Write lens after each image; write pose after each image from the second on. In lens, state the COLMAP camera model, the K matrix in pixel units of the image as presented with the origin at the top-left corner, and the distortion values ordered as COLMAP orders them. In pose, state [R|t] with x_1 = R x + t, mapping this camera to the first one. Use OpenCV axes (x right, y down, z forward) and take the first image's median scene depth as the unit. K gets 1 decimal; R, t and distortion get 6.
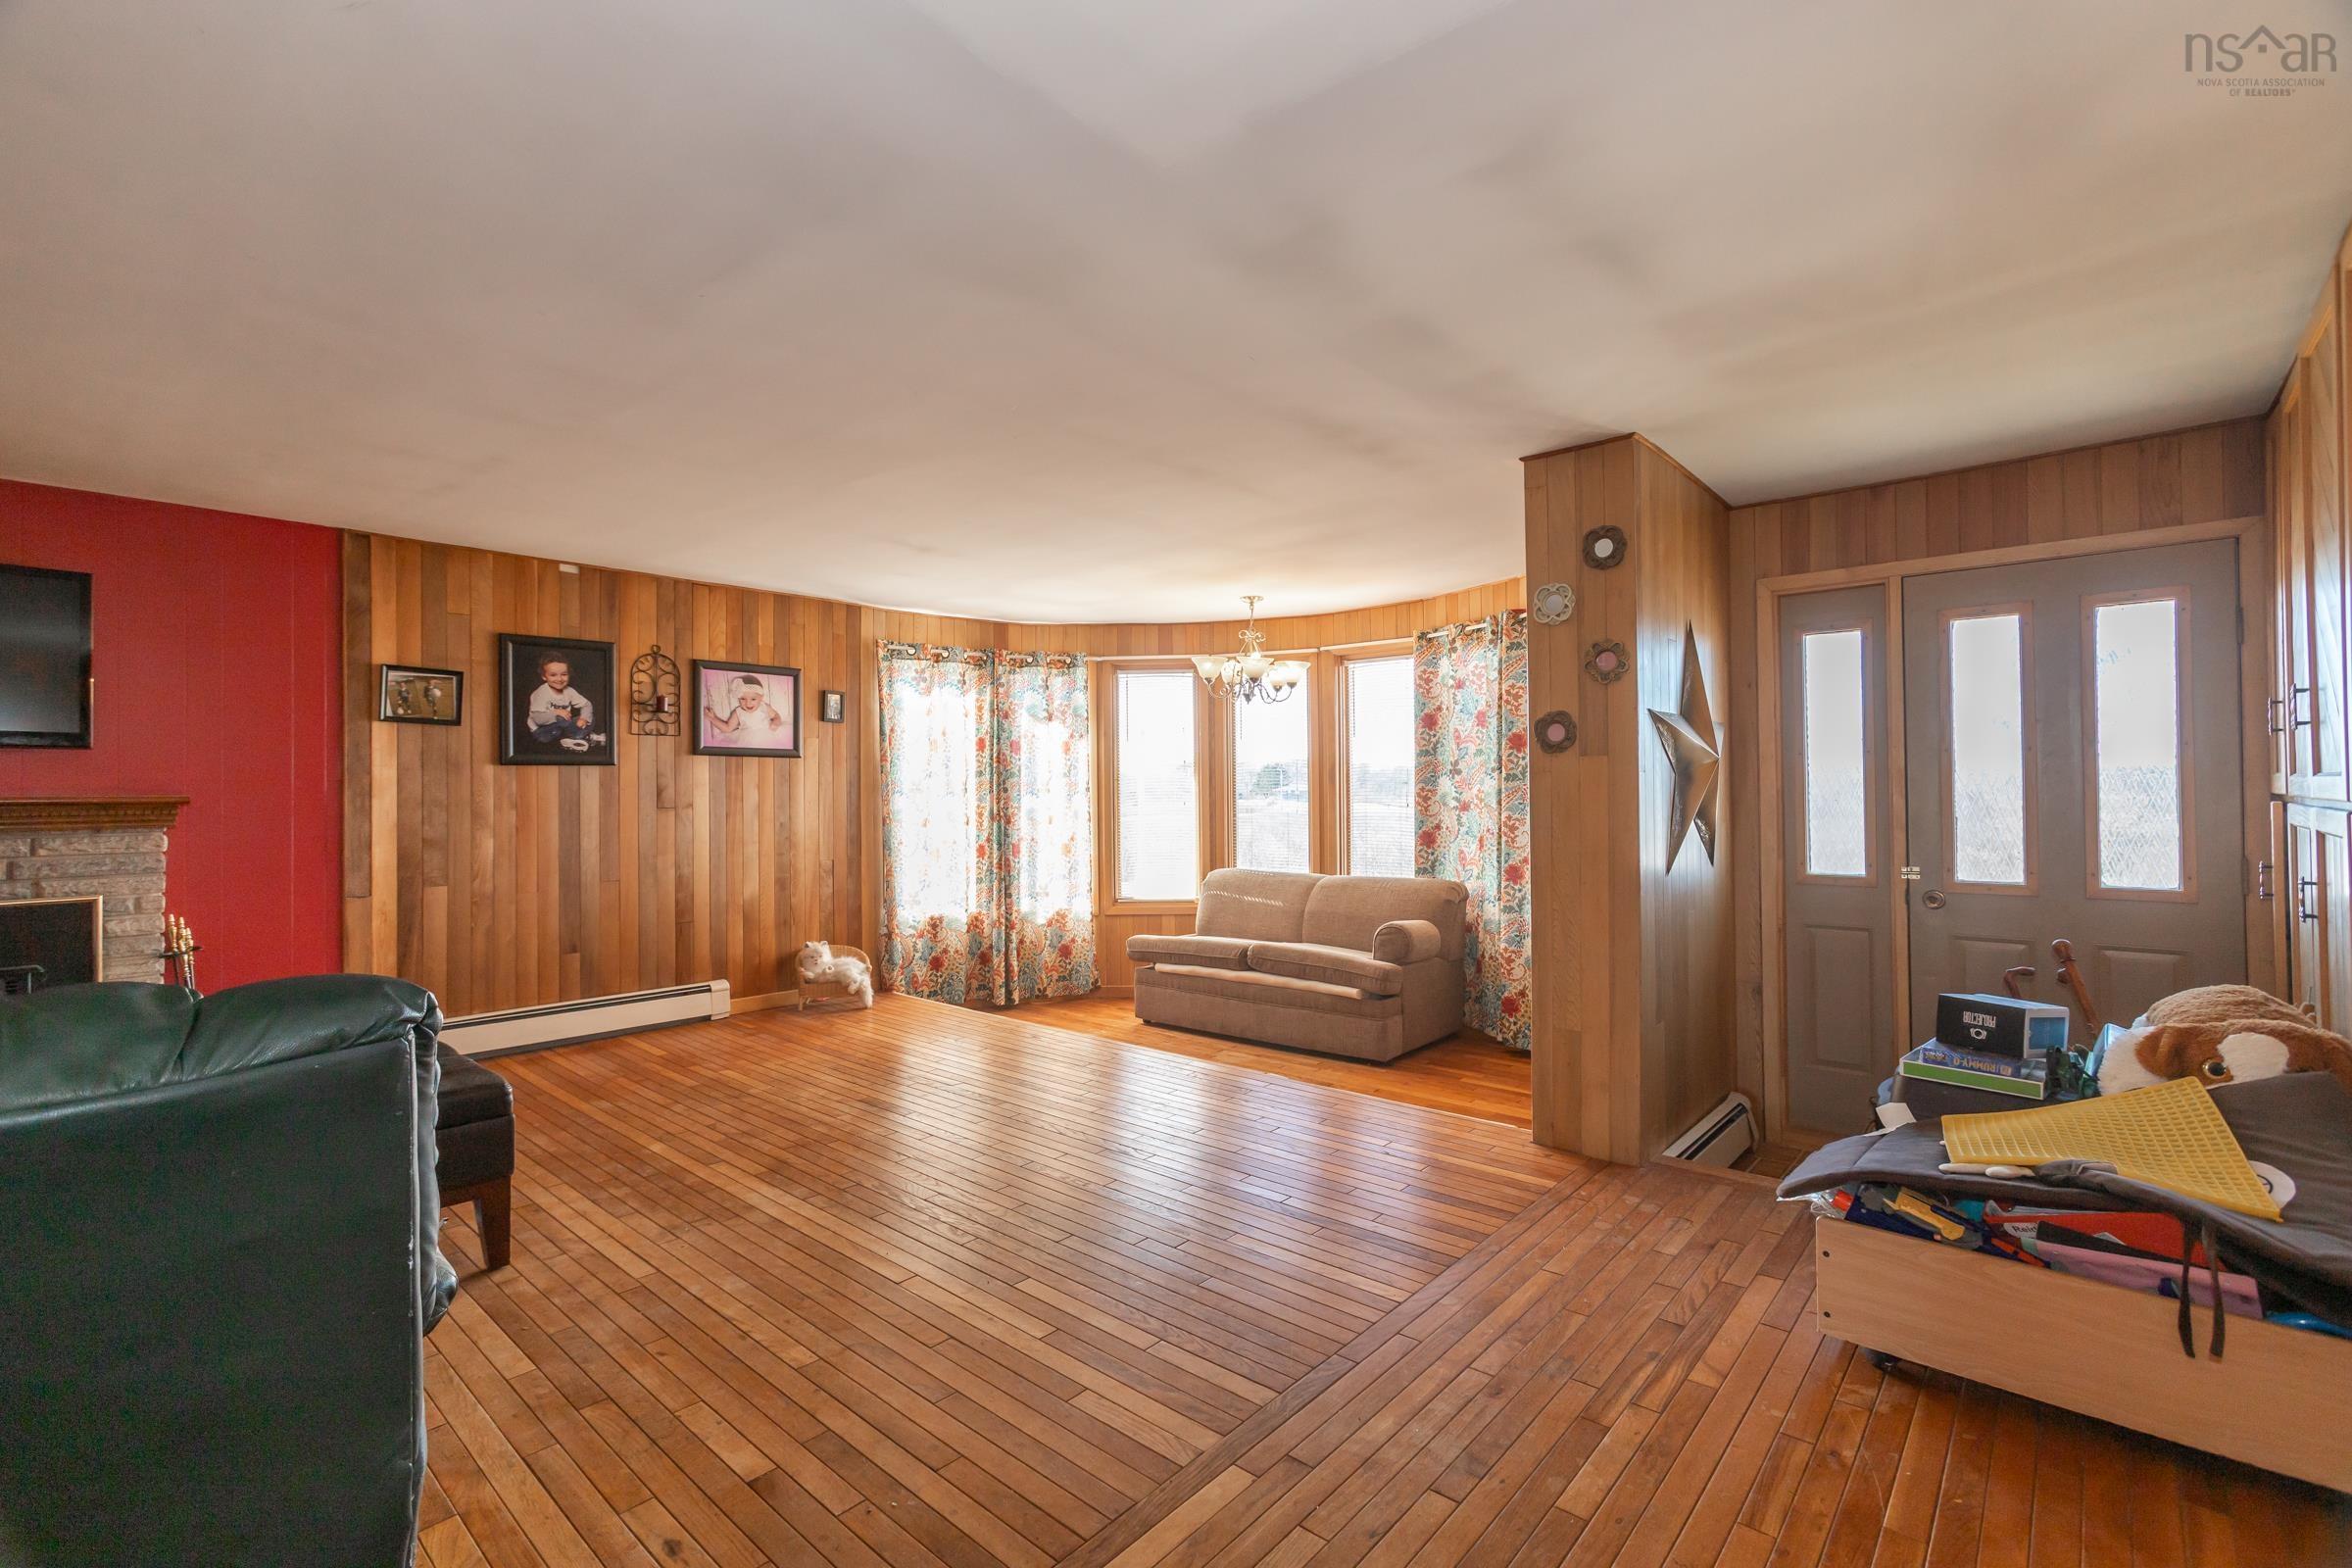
lens RADIAL K [[1043.1, 0, 1166.8], [0, 1043.1, 790.3], [0, 0, 1]] dist [-0.029270, 0.020037]
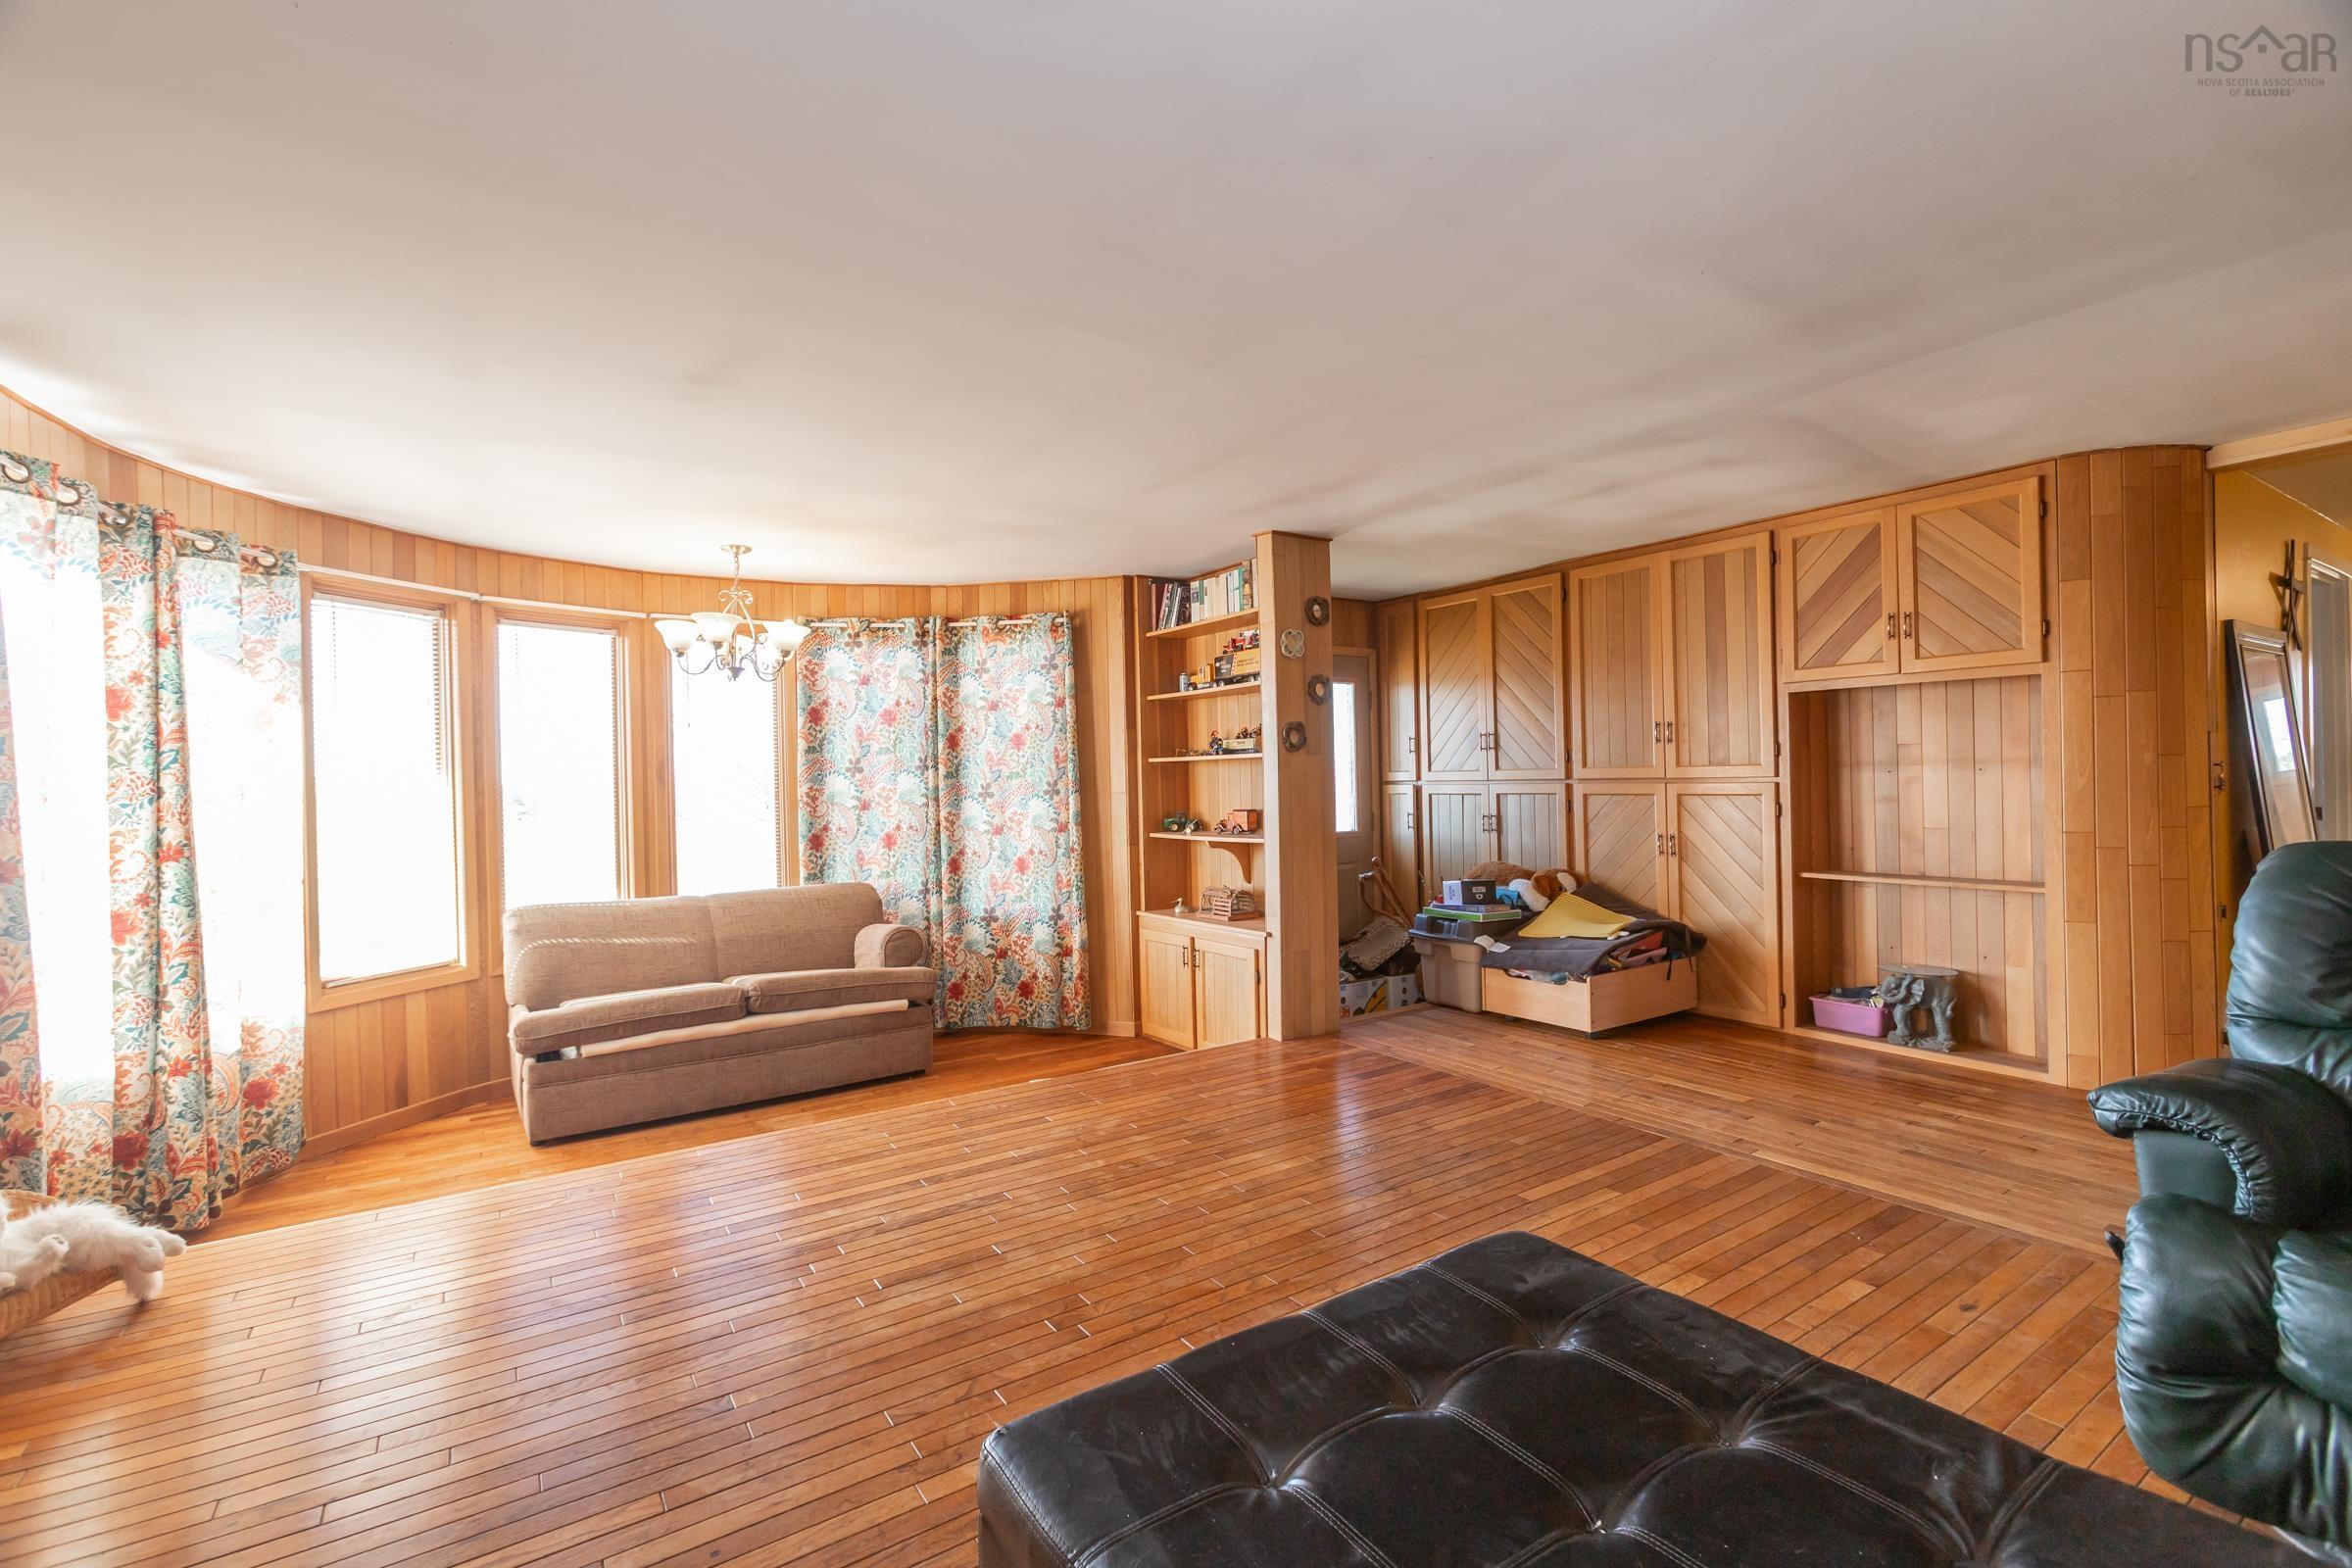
lens RADIAL K [[1043.1, 0, 1166.8], [0, 1043.1, 790.3], [0, 0, 1]] dist [-0.029270, 0.020037]
pose [[0.250393, -0.005401, 0.968129, -0.702075], [0.020035, 0.999799, 0.000396, 0.007774], [-0.967937, 0.019297, 0.250451, 0.567295]]
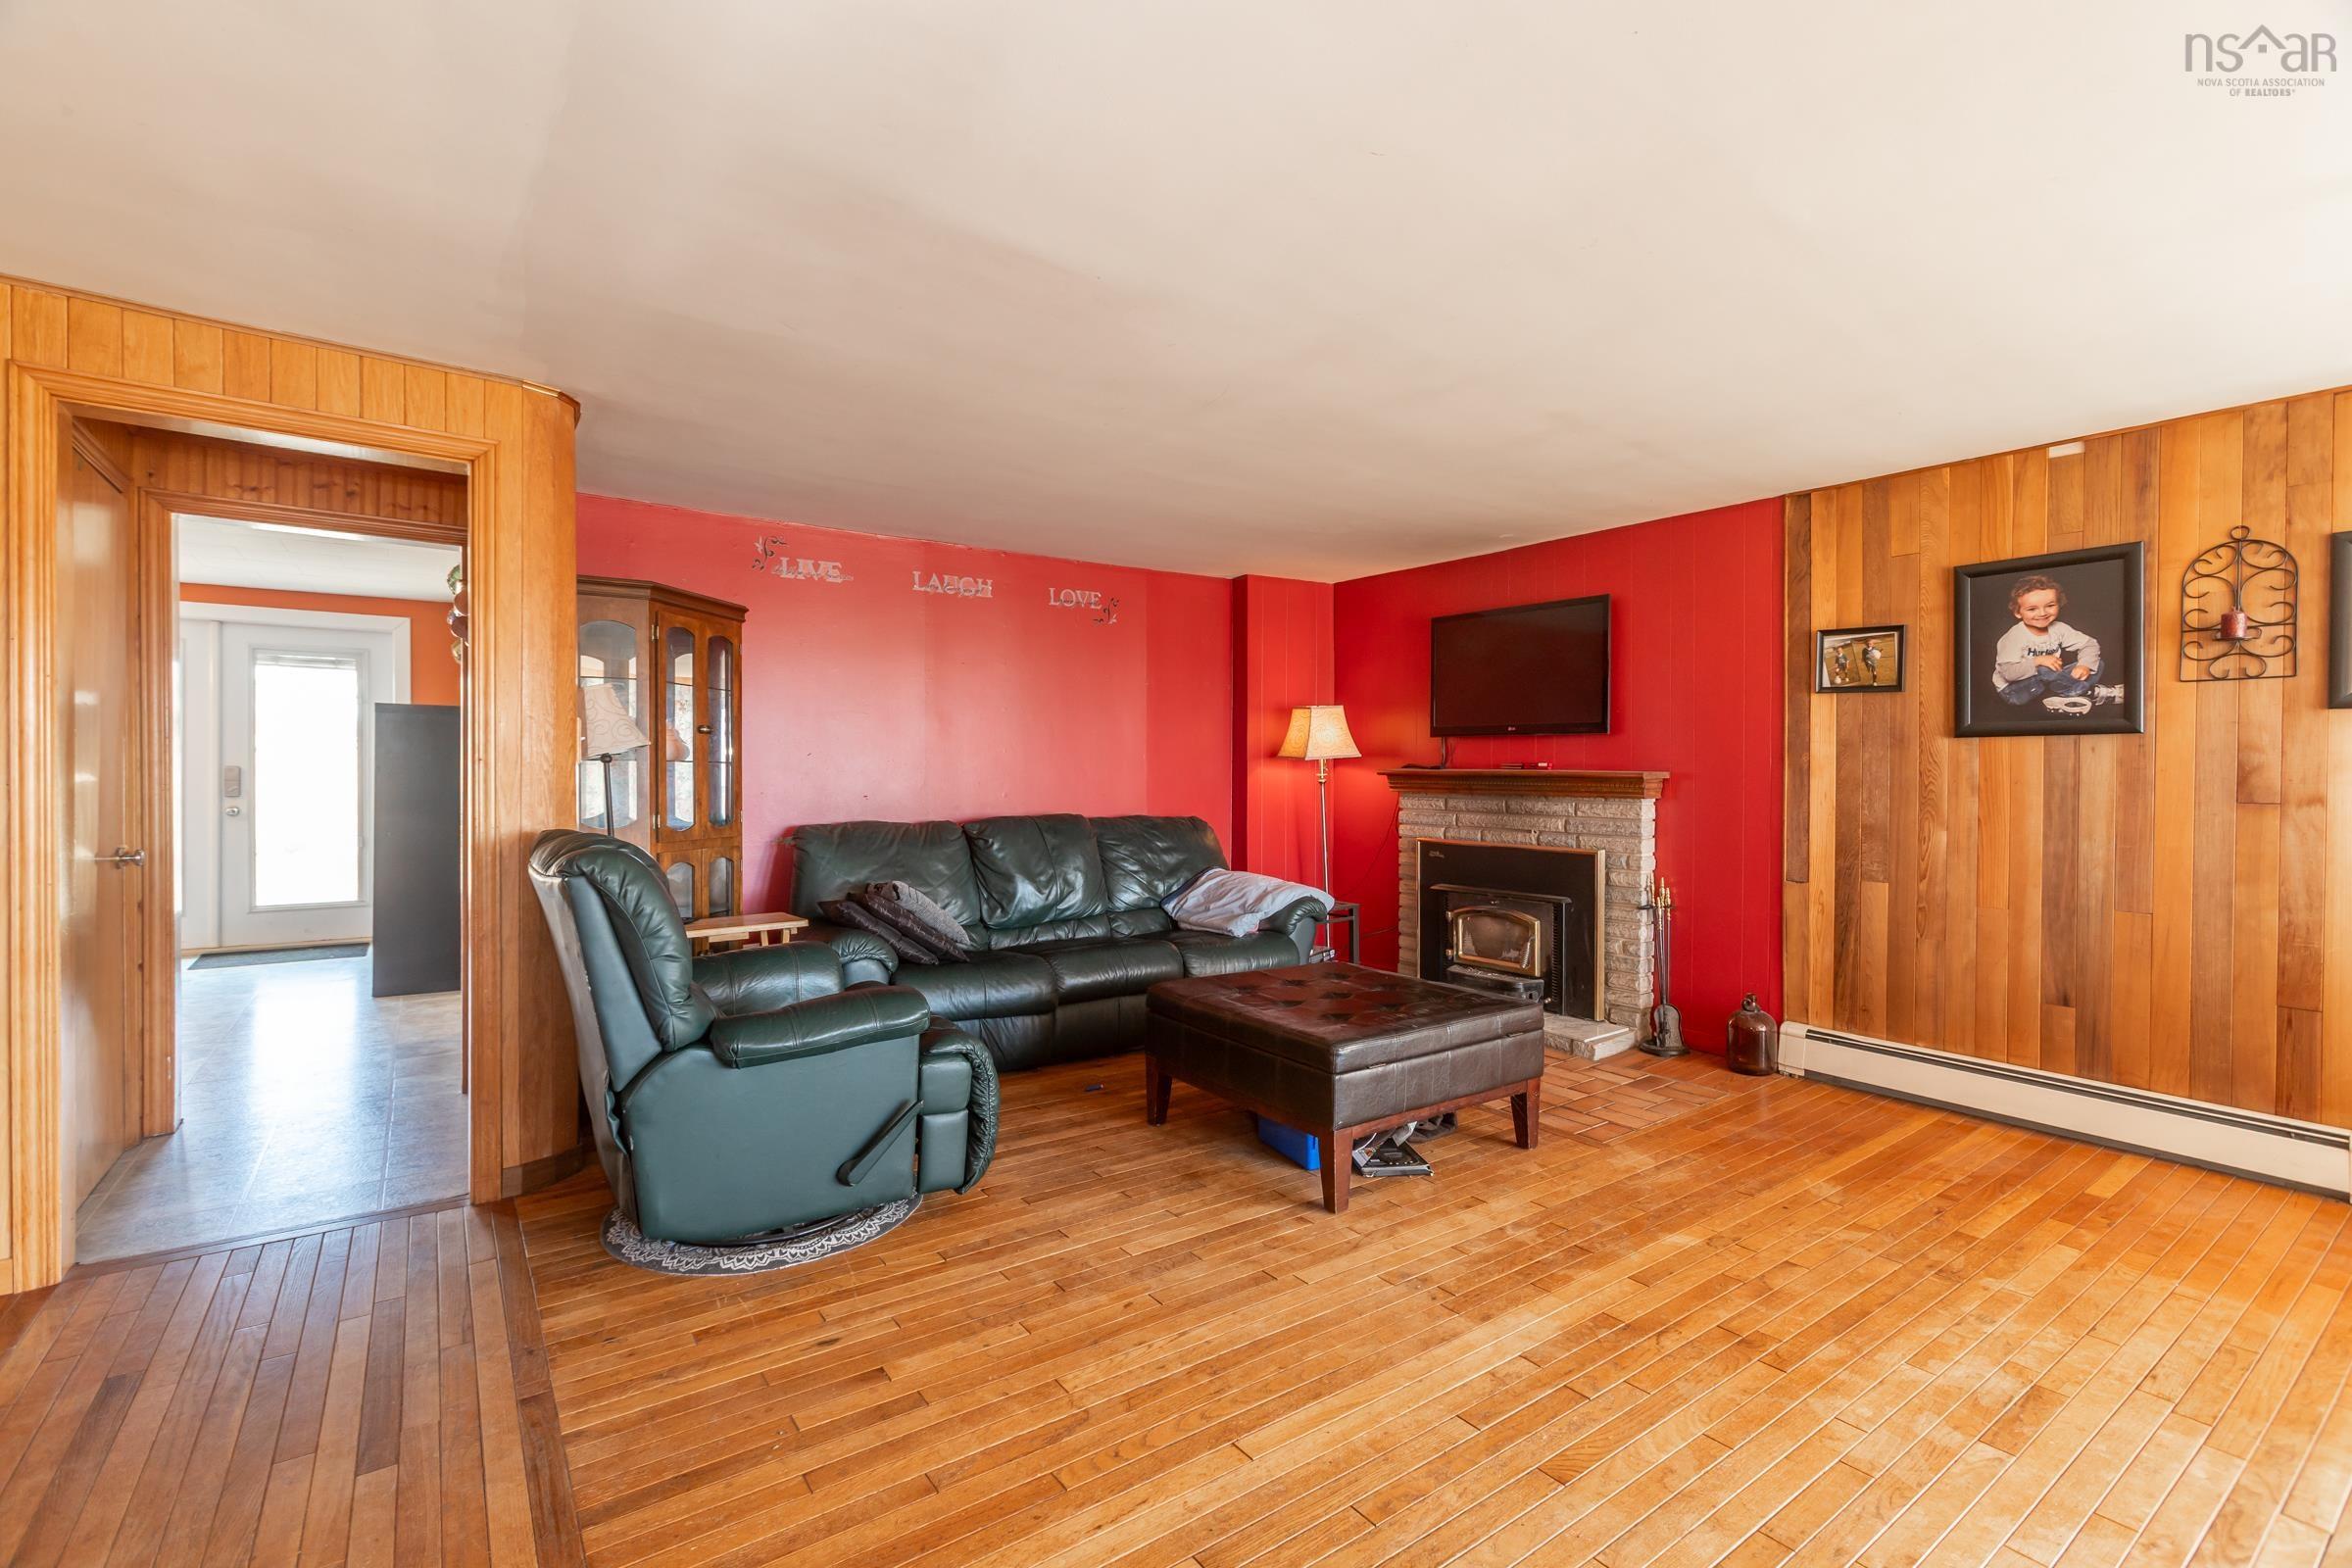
lens RADIAL K [[1051.4, 0, 1167.4], [0, 1051.4, 780.2], [0, 0, 1]] dist [-0.024176, 0.019194]
pose [[-0.221061, 0.018669, -0.975081, 0.242191], [-0.005319, 0.999779, 0.020348, -0.005091], [0.975245, 0.009685, -0.220913, 0.579726]]
